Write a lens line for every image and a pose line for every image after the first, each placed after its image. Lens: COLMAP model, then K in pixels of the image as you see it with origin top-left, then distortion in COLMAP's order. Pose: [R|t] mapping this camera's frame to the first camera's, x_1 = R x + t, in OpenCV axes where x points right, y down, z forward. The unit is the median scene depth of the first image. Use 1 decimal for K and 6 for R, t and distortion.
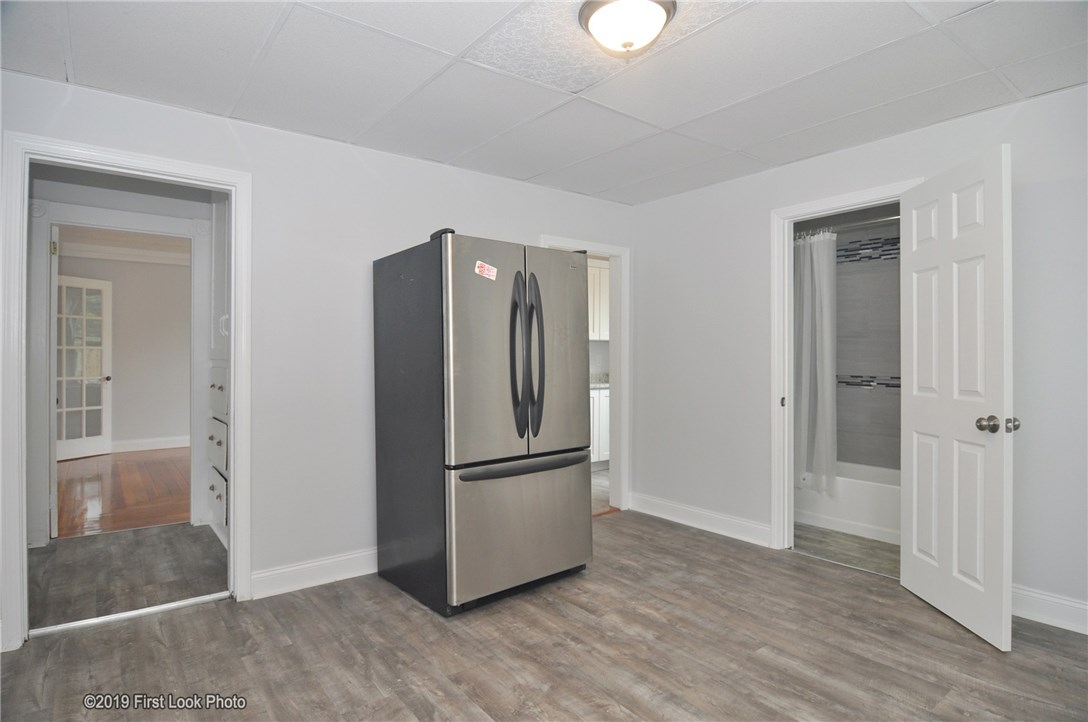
lens RADIAL K [[596.0, 0, 559.6], [0, 596.0, 351.4], [0, 0, 1]] dist [-0.007013, -0.004659]
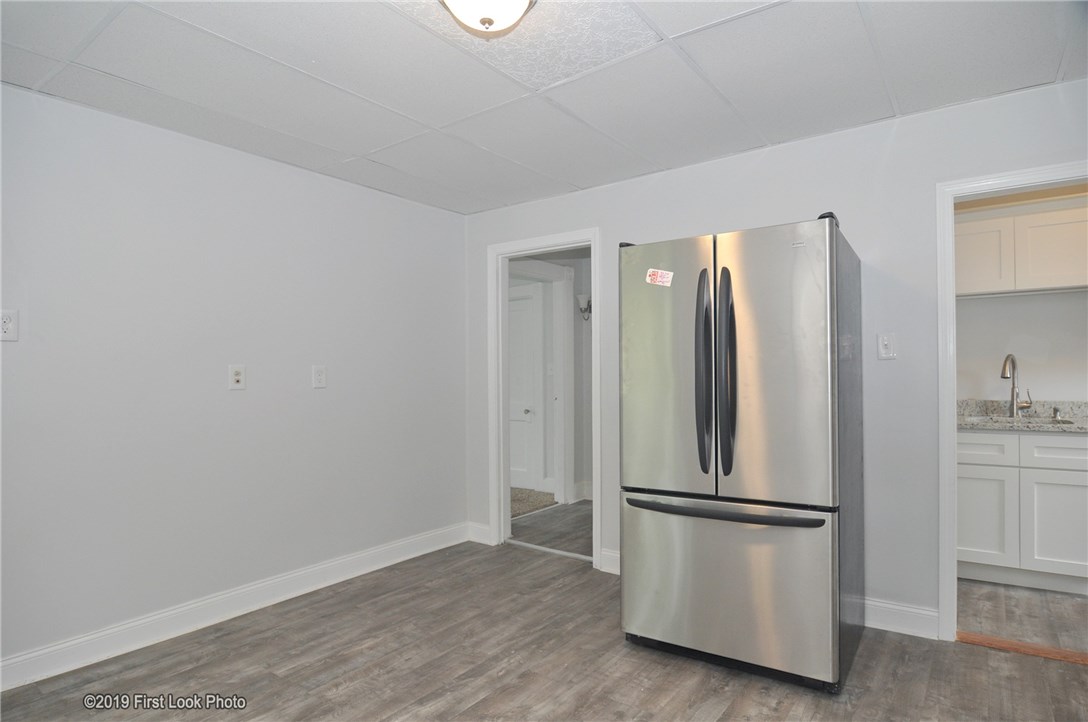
lens RADIAL K [[596.0, 0, 544.5], [0, 596.0, 368.3], [0, 0, 1]] dist [-0.007013, -0.004659]
pose [[0.257760, -0.015167, -0.966090, 0.750301], [0.018645, 0.999769, -0.010721, 0.007533], [0.966029, -0.015250, 0.257983, 0.648872]]
